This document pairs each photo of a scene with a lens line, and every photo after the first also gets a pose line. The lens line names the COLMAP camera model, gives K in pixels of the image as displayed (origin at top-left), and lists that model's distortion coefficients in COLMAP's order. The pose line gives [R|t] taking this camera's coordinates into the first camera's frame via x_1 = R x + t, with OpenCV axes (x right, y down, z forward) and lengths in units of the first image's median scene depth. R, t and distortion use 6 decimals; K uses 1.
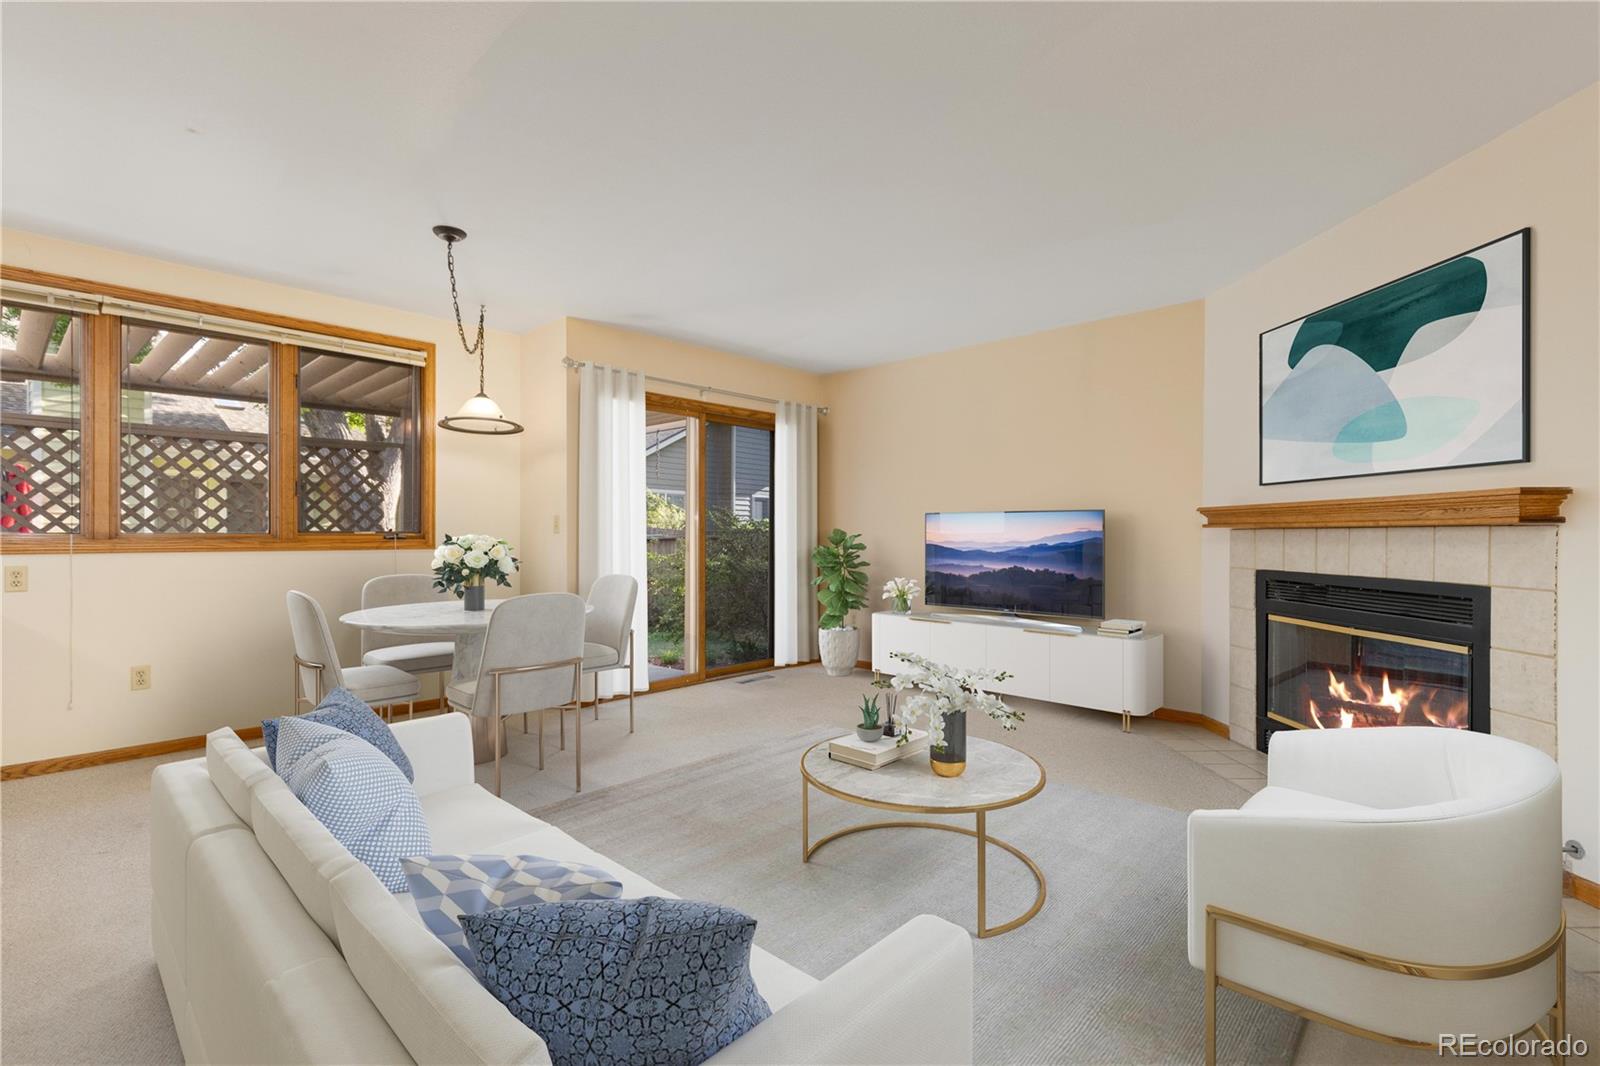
lens RADIAL K [[726.1, 0, 790.1], [0, 726.1, 530.4], [0, 0, 1]] dist [0.008111, -0.000384]
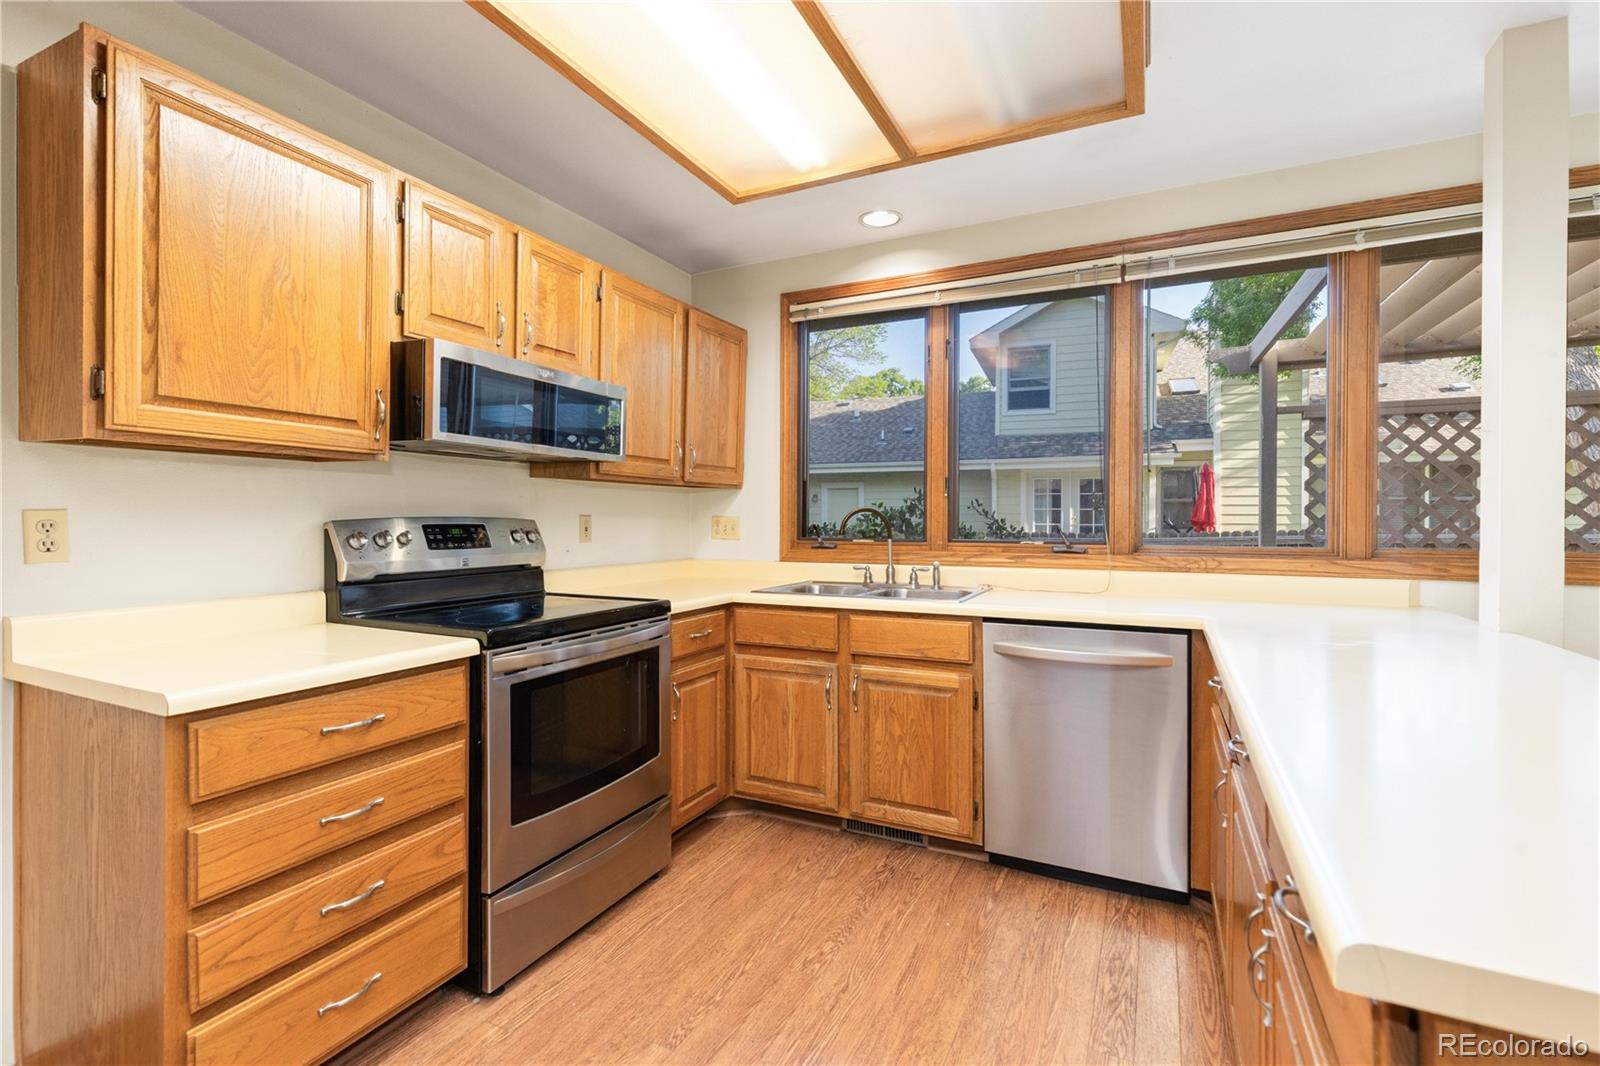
lens RADIAL K [[726.1, 0, 796.5], [0, 726.1, 522.9], [0, 0, 1]] dist [0.008111, -0.000384]
pose [[0.305001, 0.006395, -0.952330, -0.501085], [0.005990, 0.999945, 0.008633, -0.029390], [0.952333, -0.008337, 0.304946, 0.088109]]
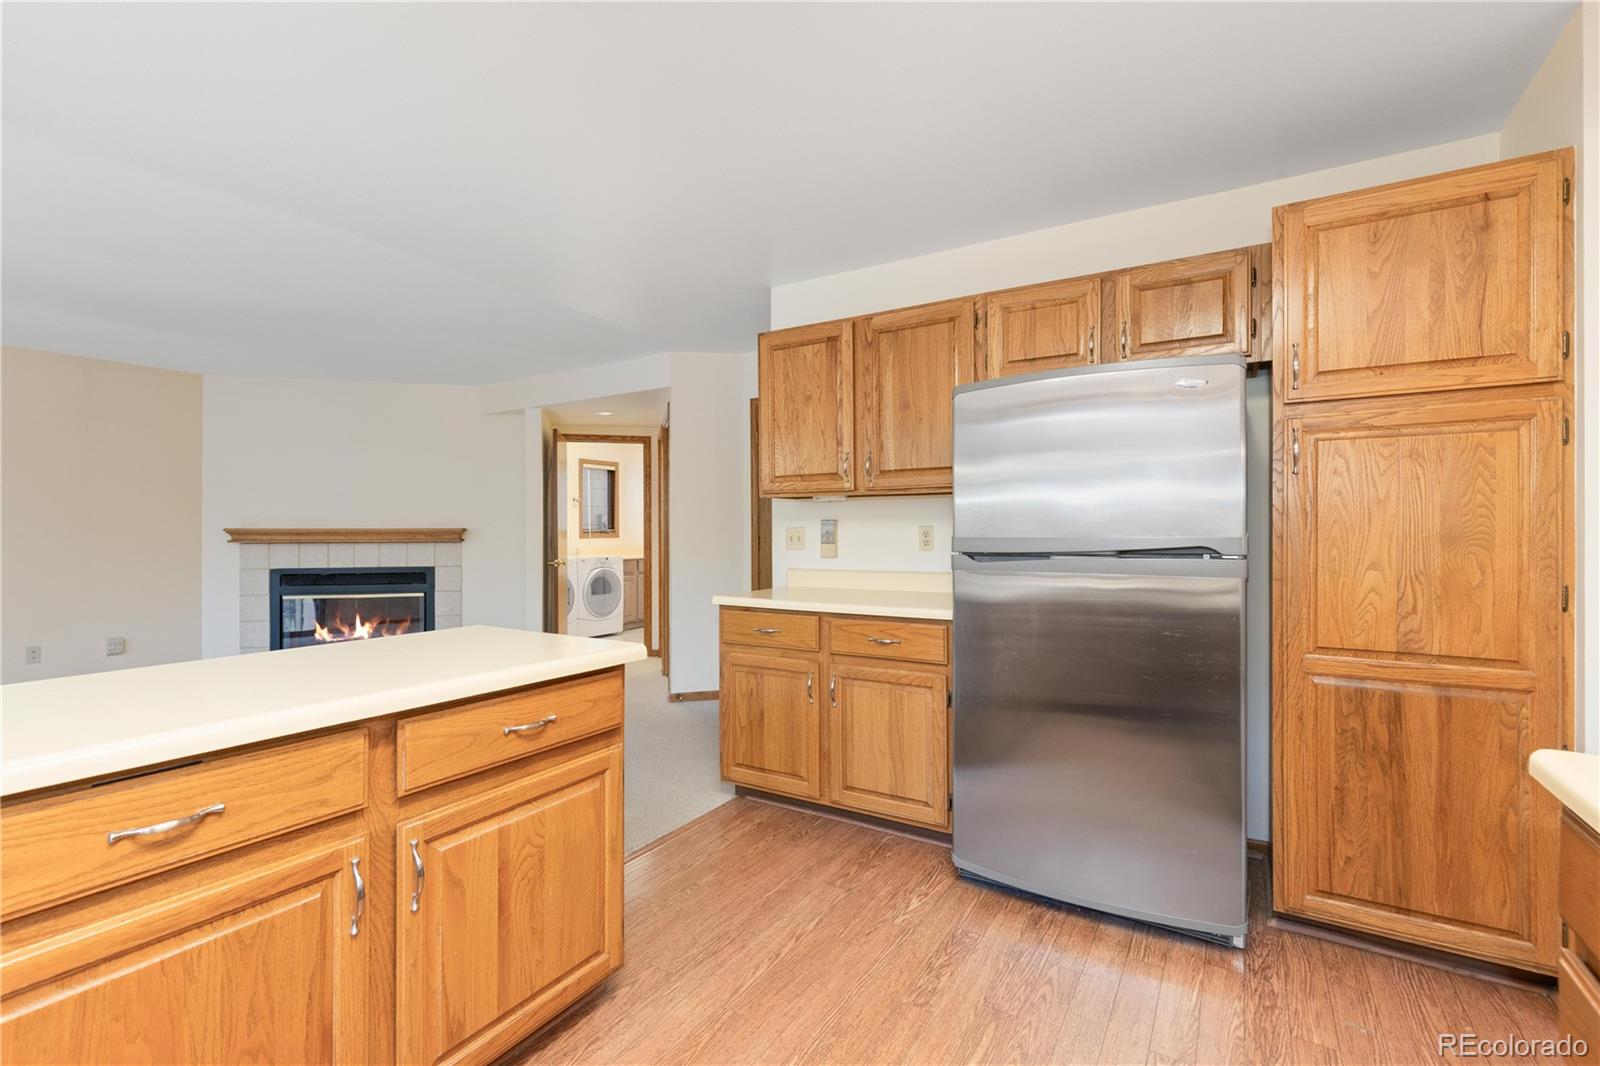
lens RADIAL K [[726.1, 0, 790.9], [0, 726.1, 531.8], [0, 0, 1]] dist [0.008111, -0.000384]
pose [[-0.212472, -0.001719, 0.977166, -1.078046], [-0.002514, 0.999996, 0.001213, -0.029877], [-0.977164, -0.002199, -0.212475, 0.224970]]
